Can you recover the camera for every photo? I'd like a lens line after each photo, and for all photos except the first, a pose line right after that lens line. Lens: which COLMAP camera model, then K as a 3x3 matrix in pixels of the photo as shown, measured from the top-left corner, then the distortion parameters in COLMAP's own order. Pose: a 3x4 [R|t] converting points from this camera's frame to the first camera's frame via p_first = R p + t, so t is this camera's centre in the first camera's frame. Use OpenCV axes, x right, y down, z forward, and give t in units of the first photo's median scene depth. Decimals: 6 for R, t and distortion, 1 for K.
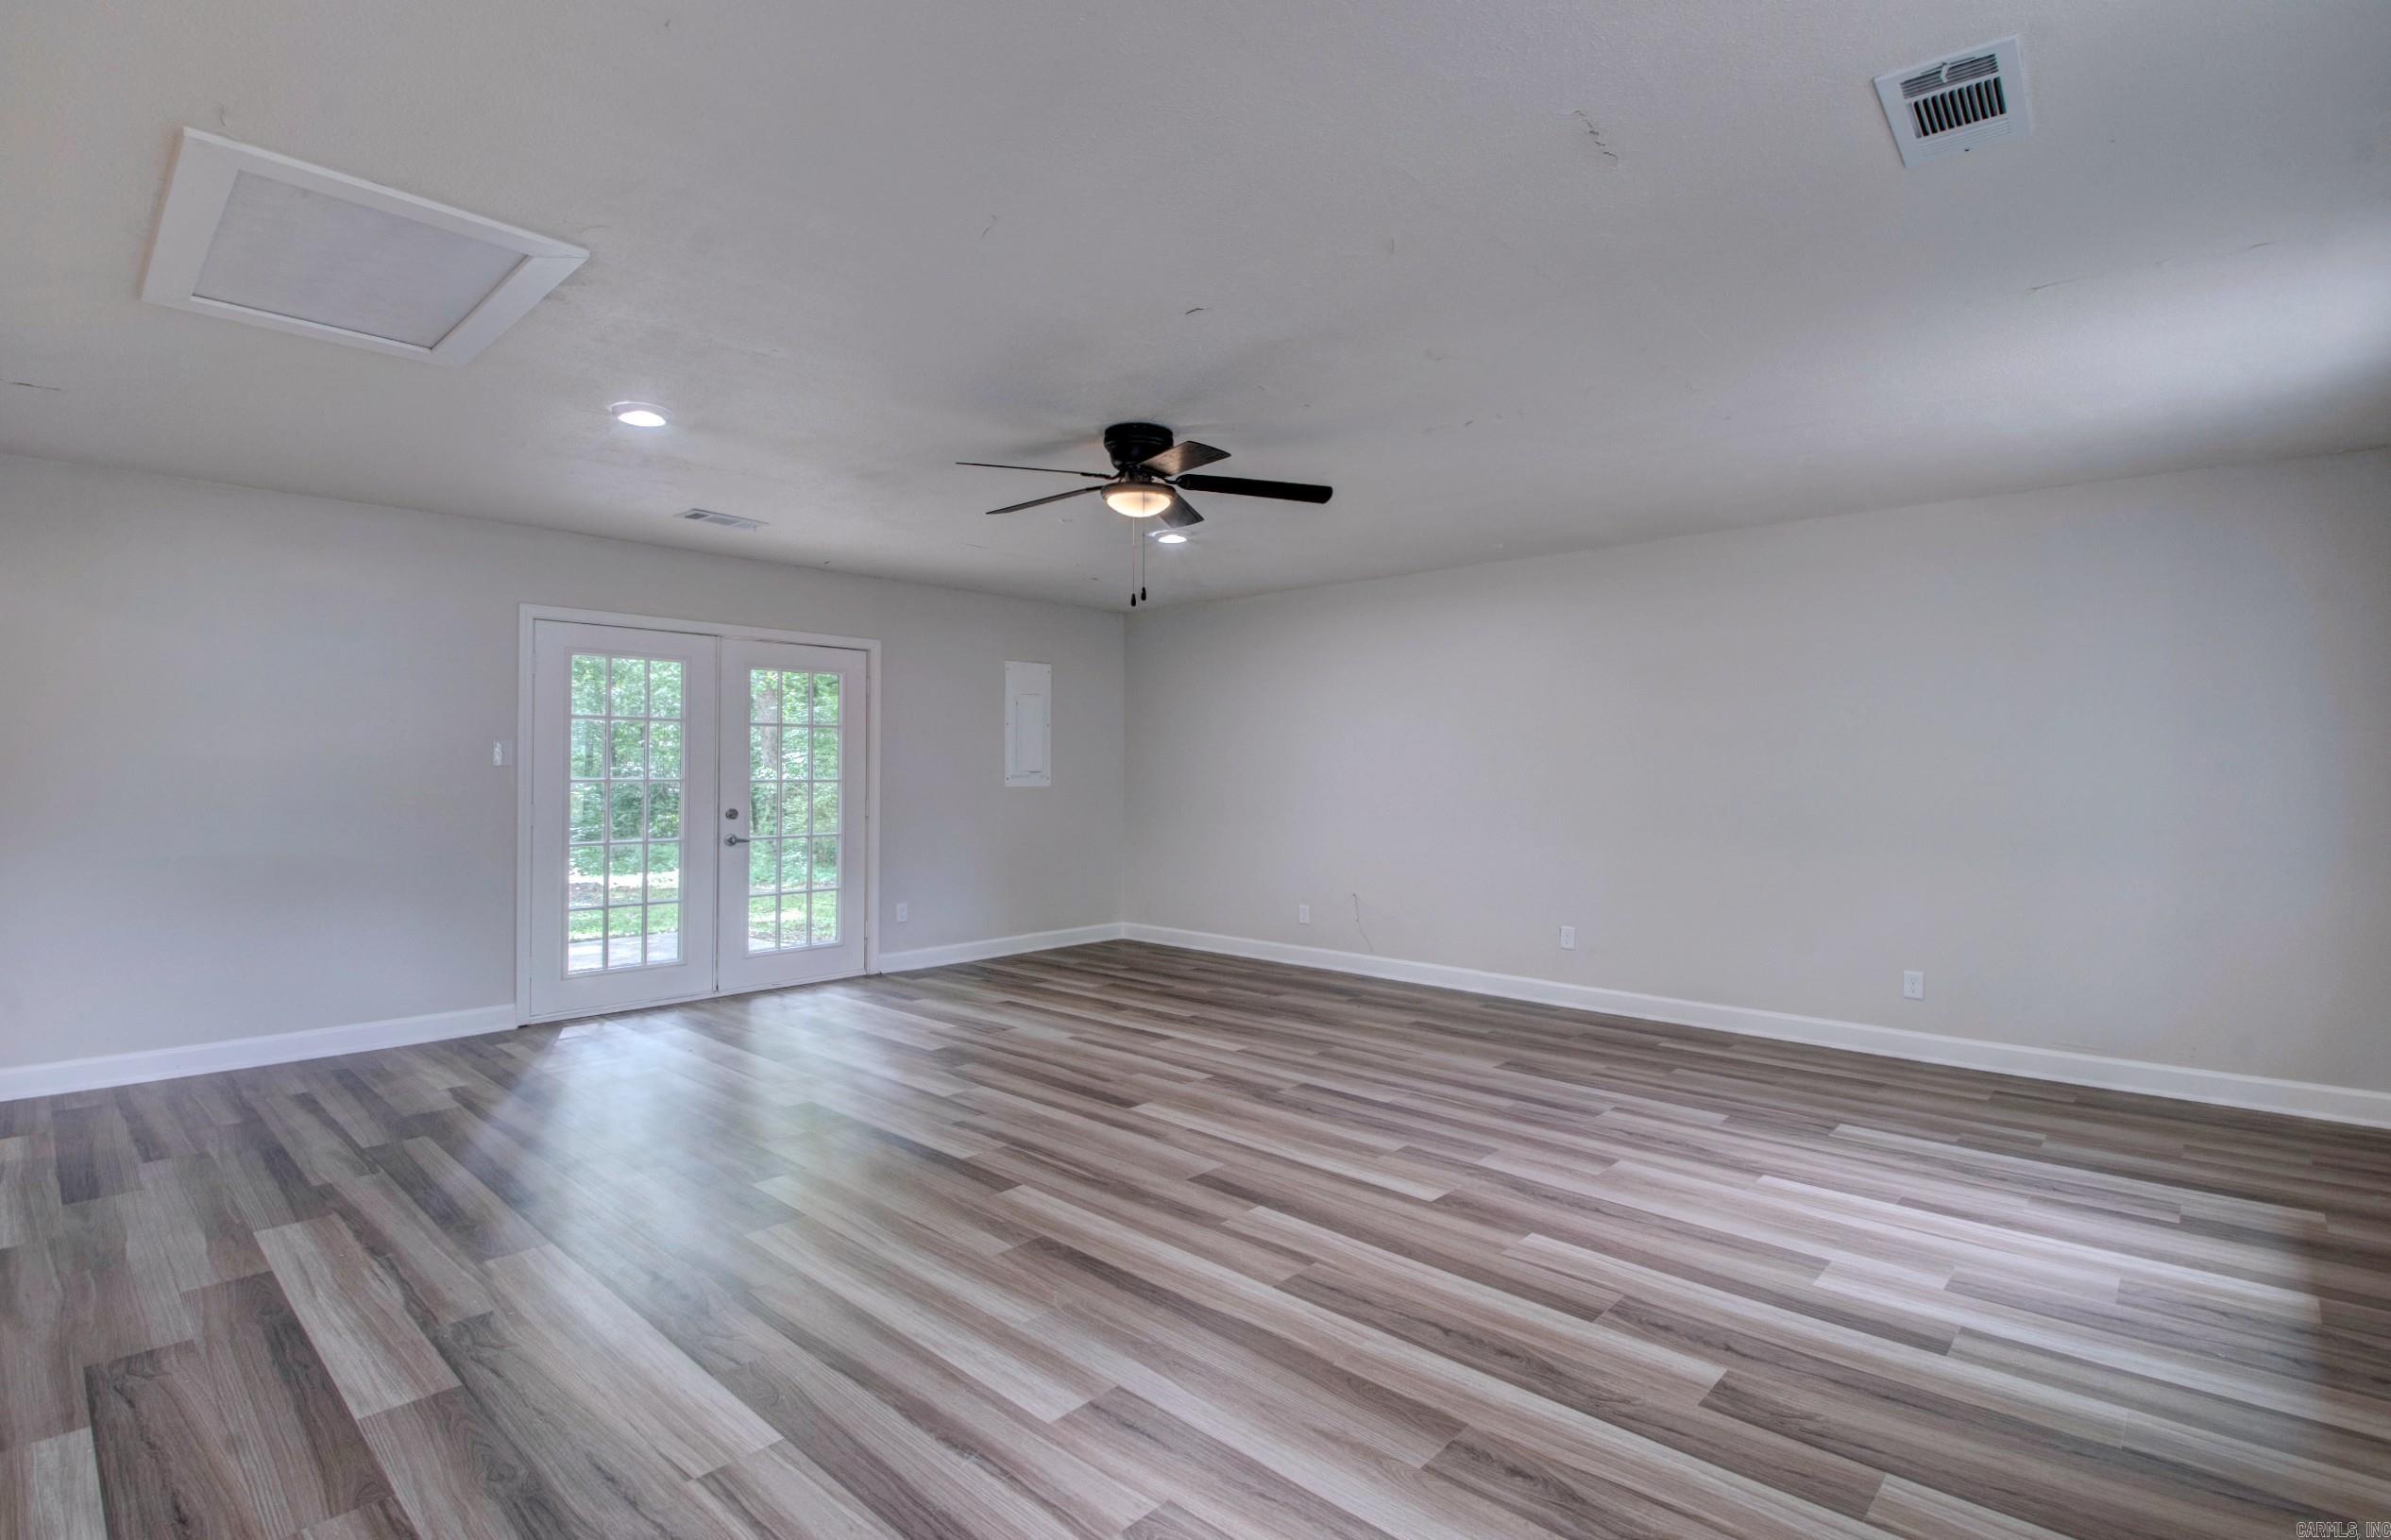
lens RADIAL K [[1133.9, 0, 1188.5], [0, 1133.9, 767.4], [0, 0, 1]] dist [0.007618, -0.018210]
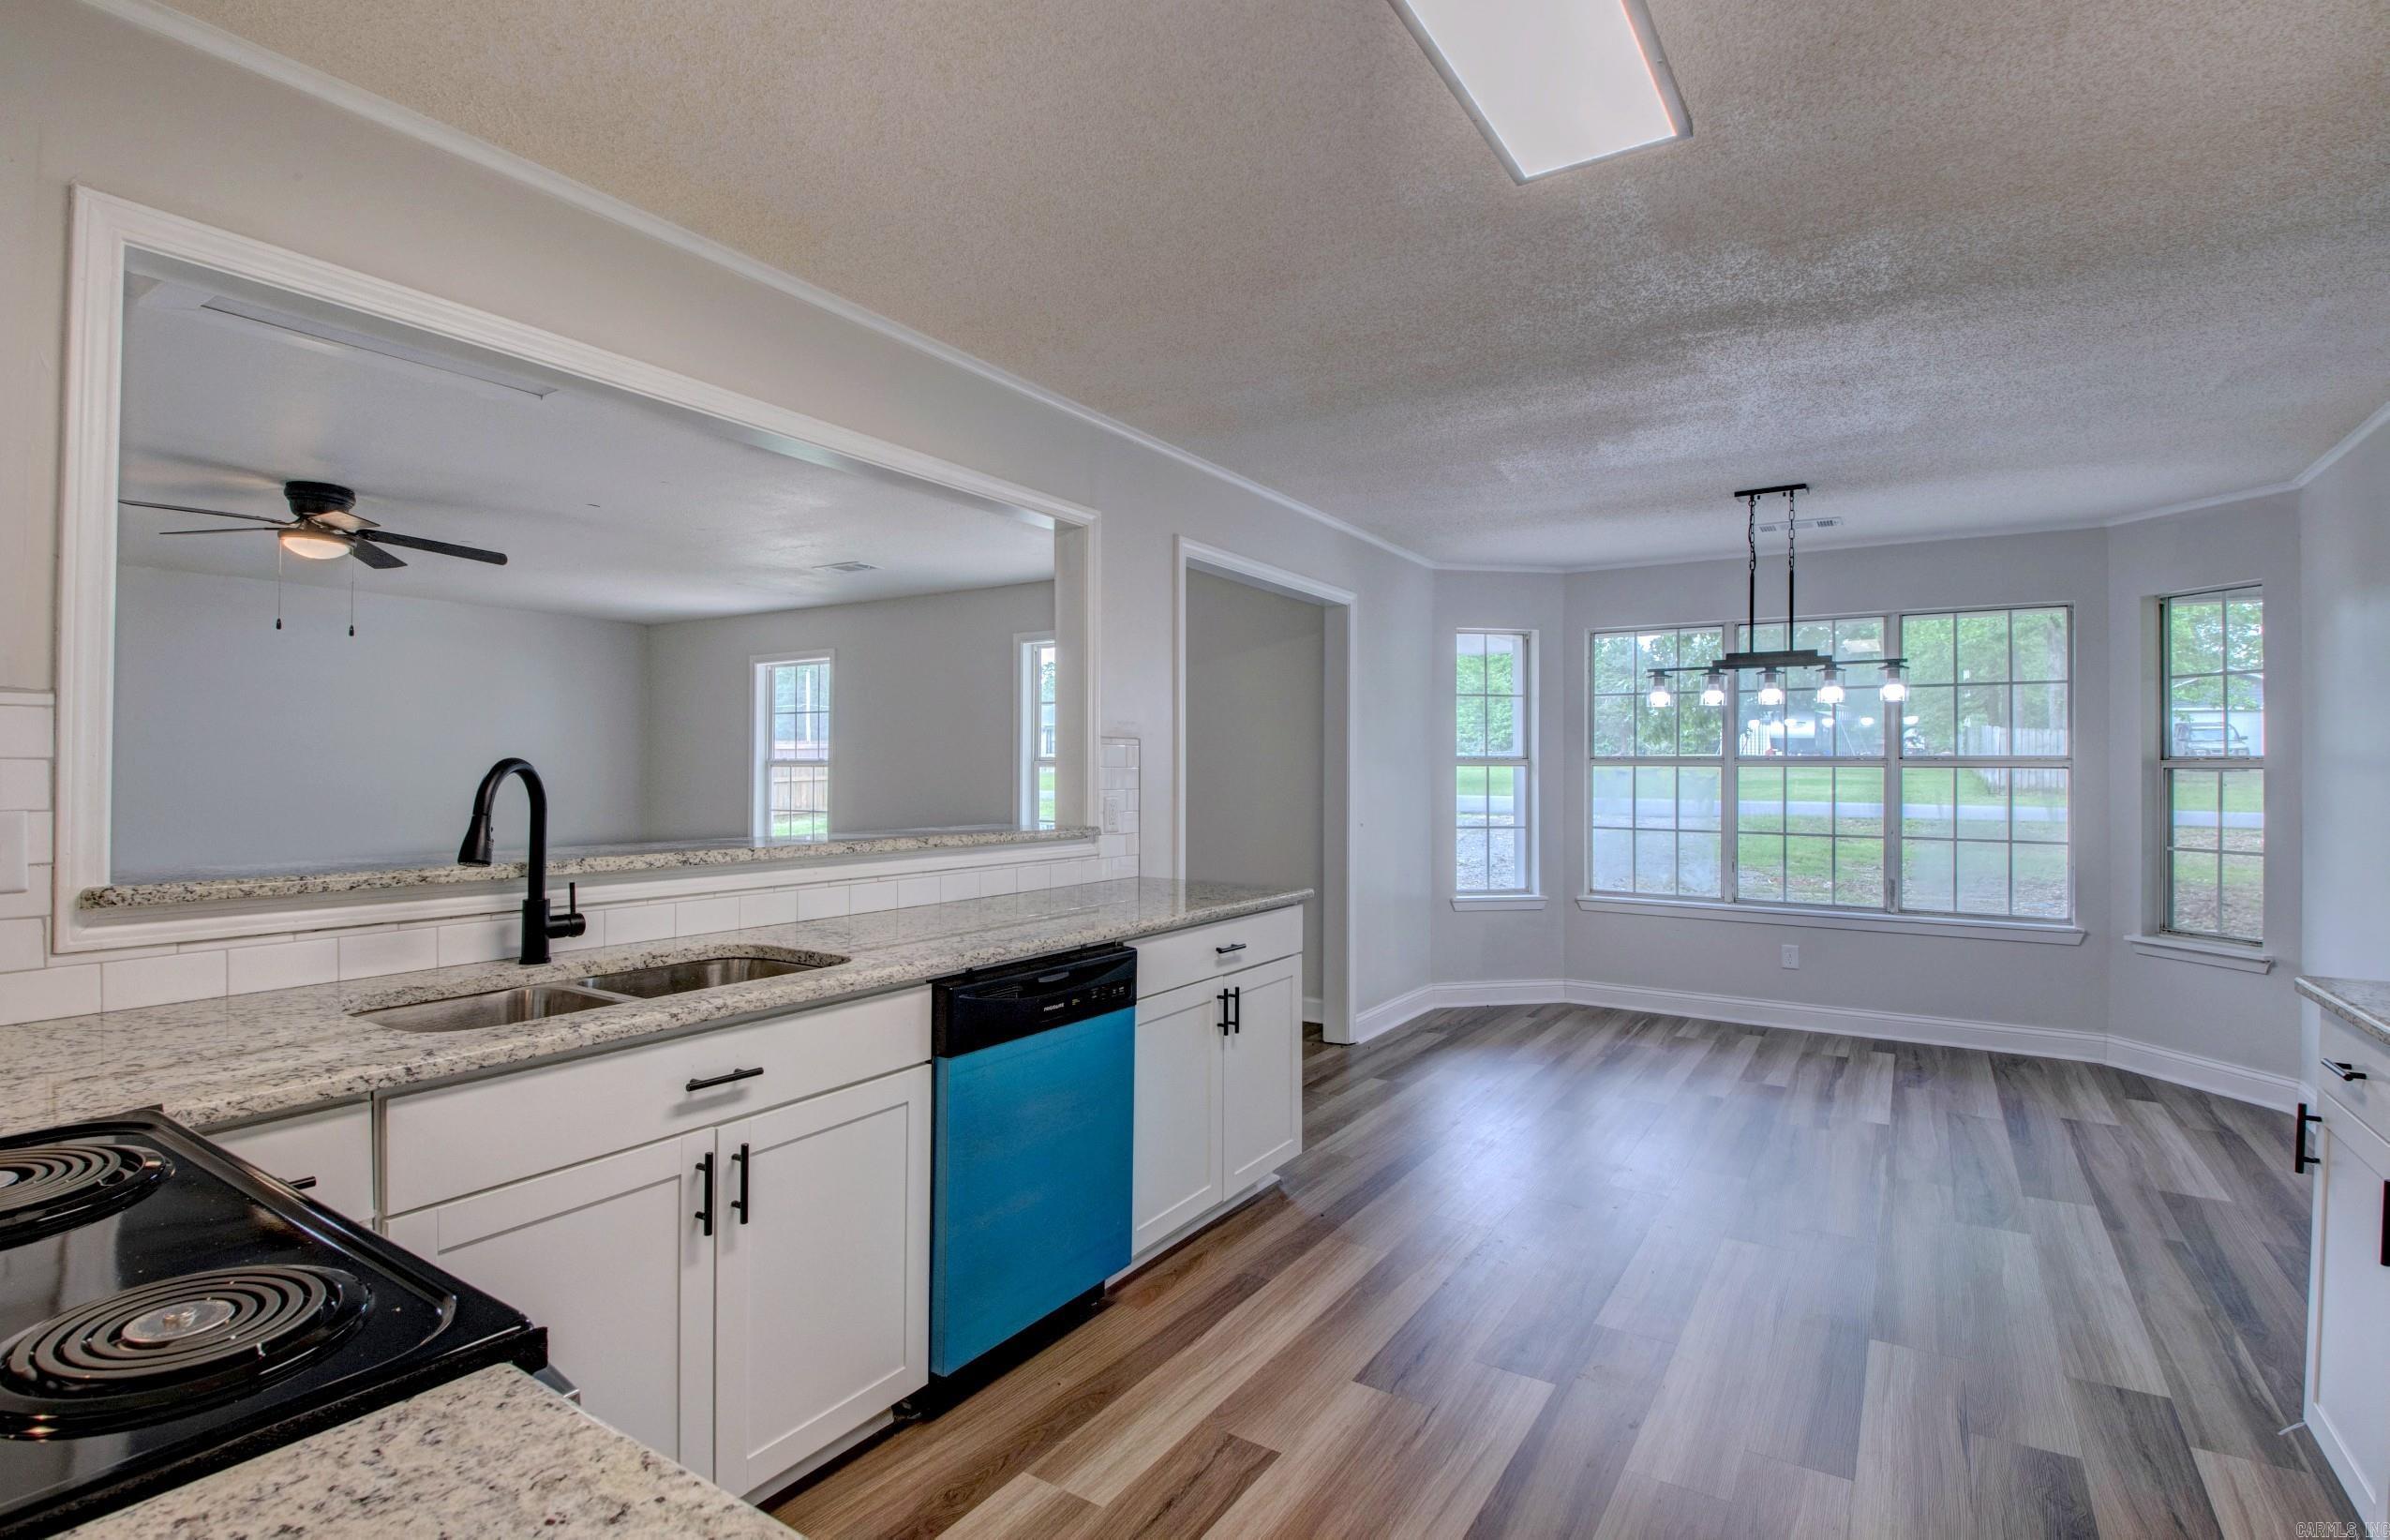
lens RADIAL K [[1117.4, 0, 1188.7], [0, 1117.4, 758.3], [0, 0, 1]] dist [0.024845, -0.037974]
pose [[-0.169435, 0.007366, 0.985514, -1.217583], [-0.004467, 0.999956, -0.008242, -0.005020], [-0.985531, -0.005799, -0.169395, 0.286474]]
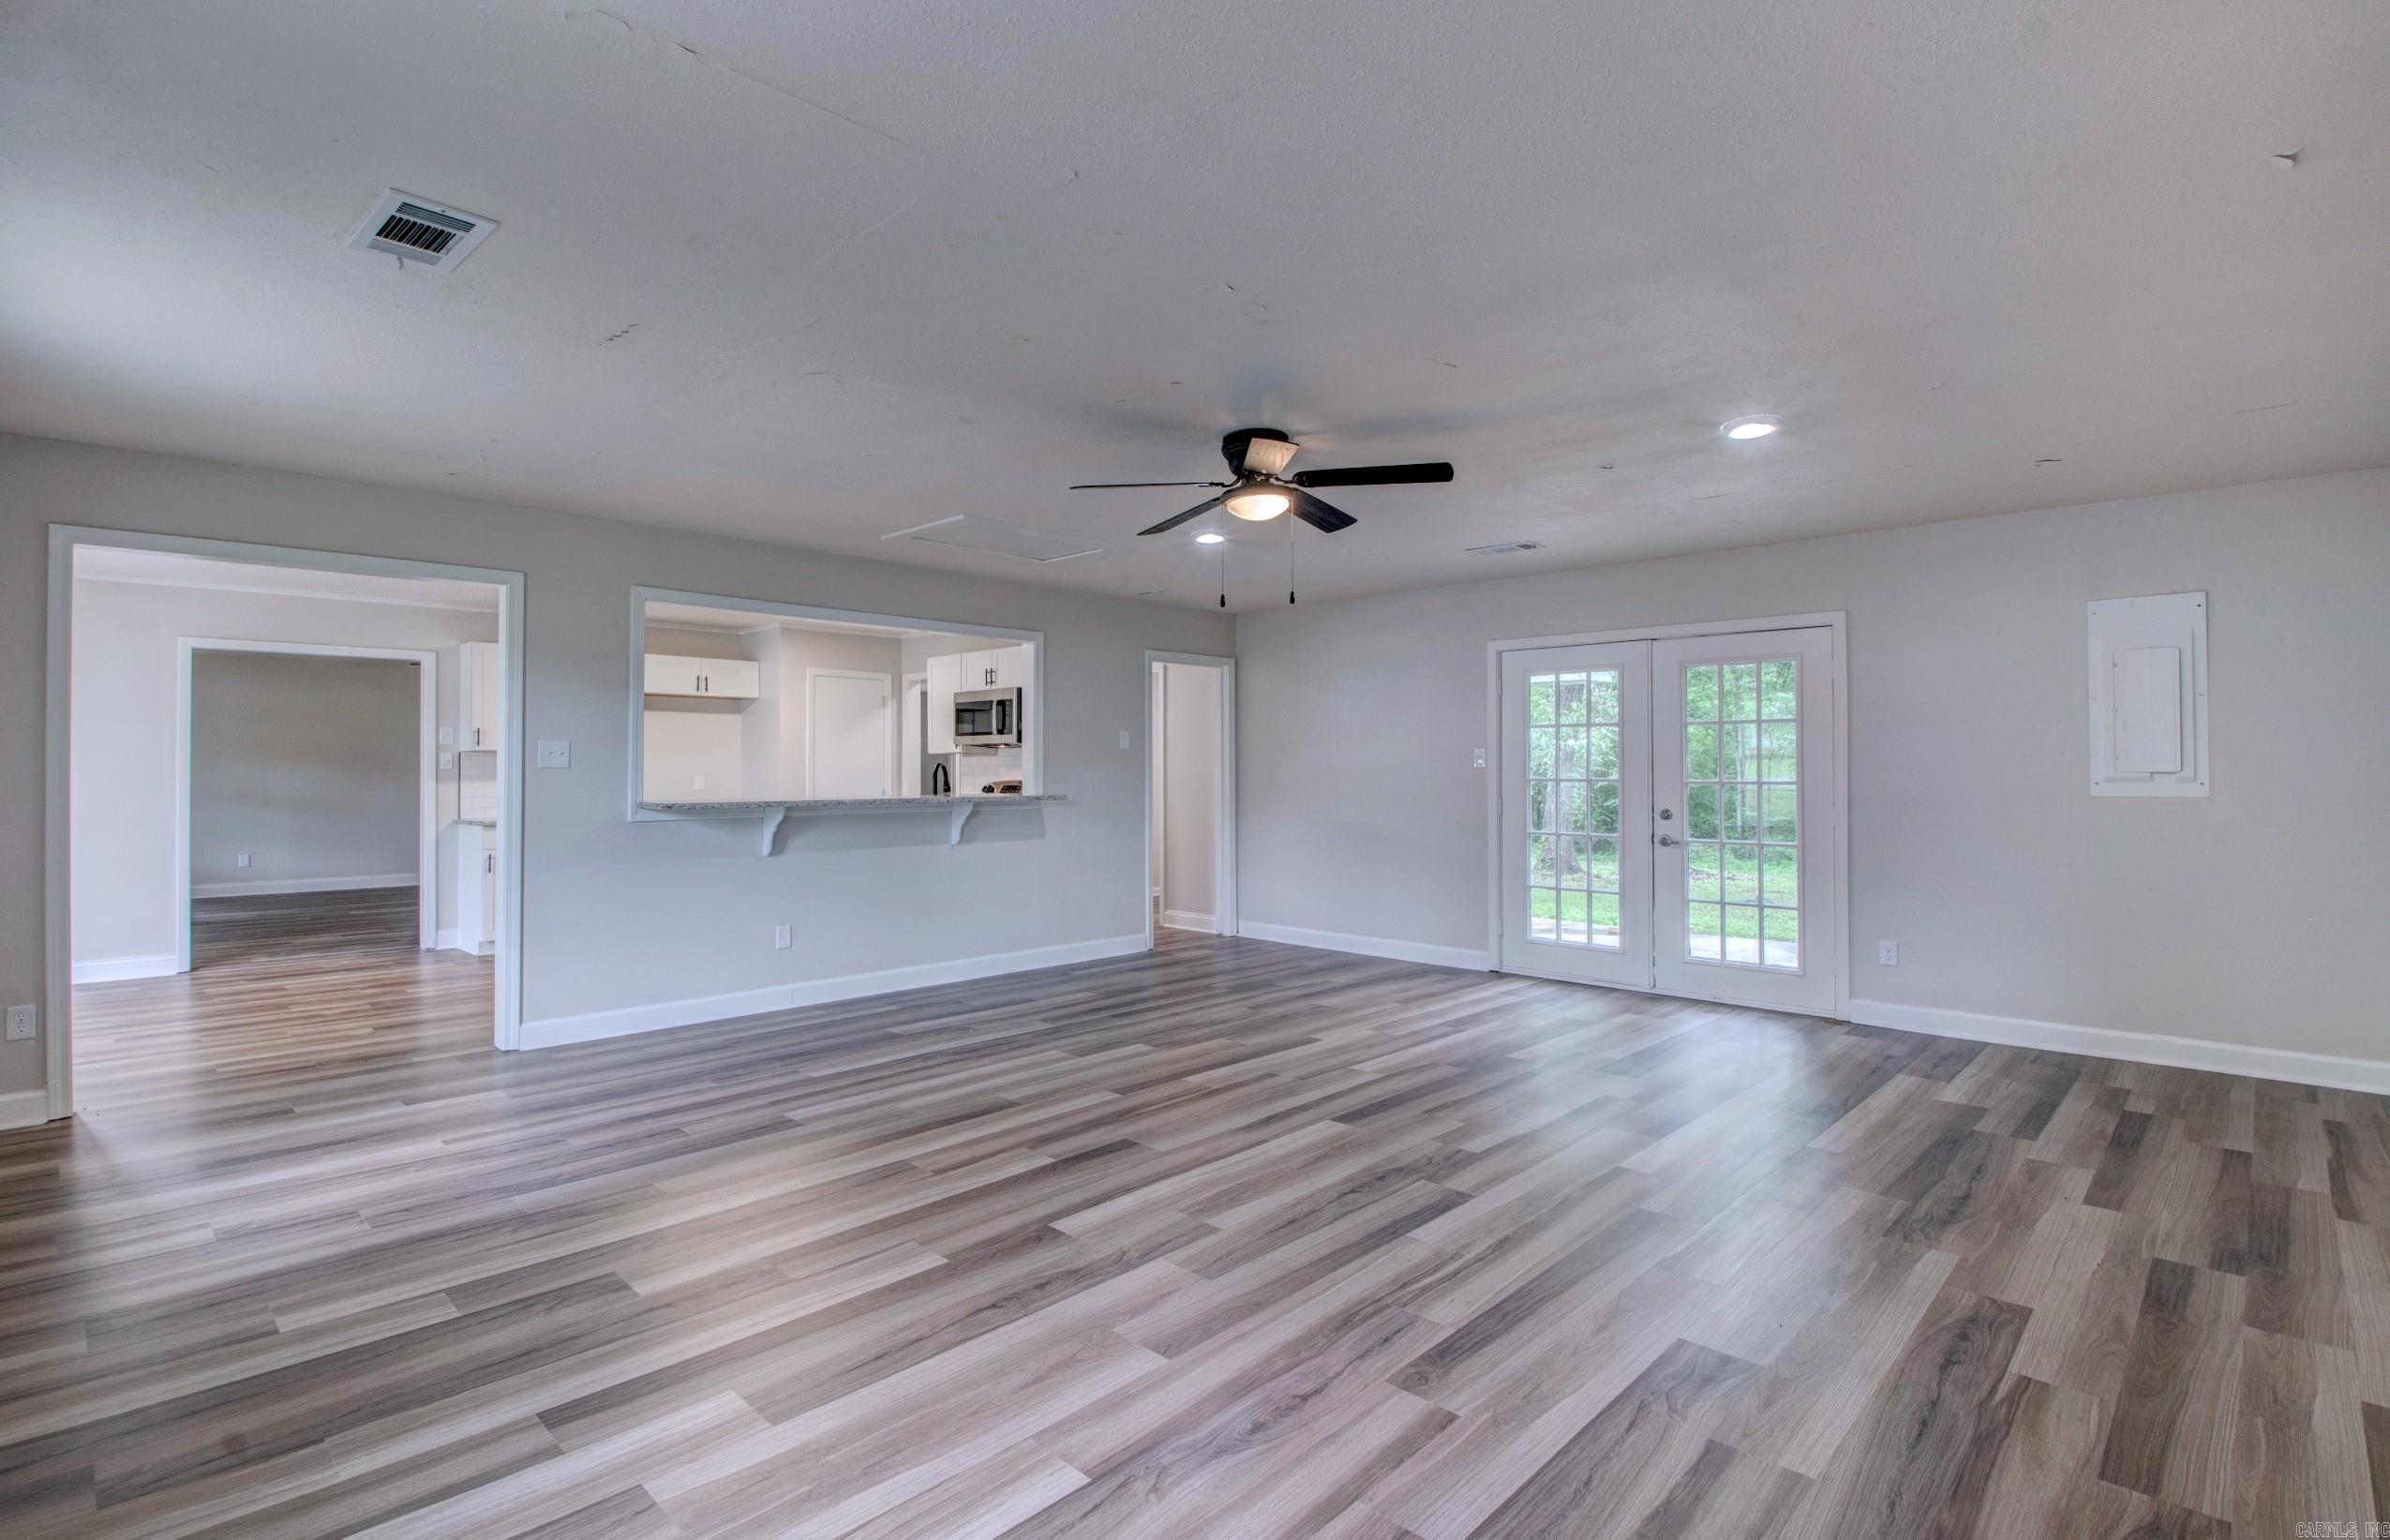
lens RADIAL K [[1133.6, 0, 1188.0], [0, 1133.6, 767.4], [0, 0, 1]] dist [0.007618, -0.018210]
pose [[-0.030224, -0.003732, -0.999536, 0.895705], [-0.000447, 0.999993, -0.003720, 0.004668], [0.999543, 0.000334, -0.030225, 0.889051]]
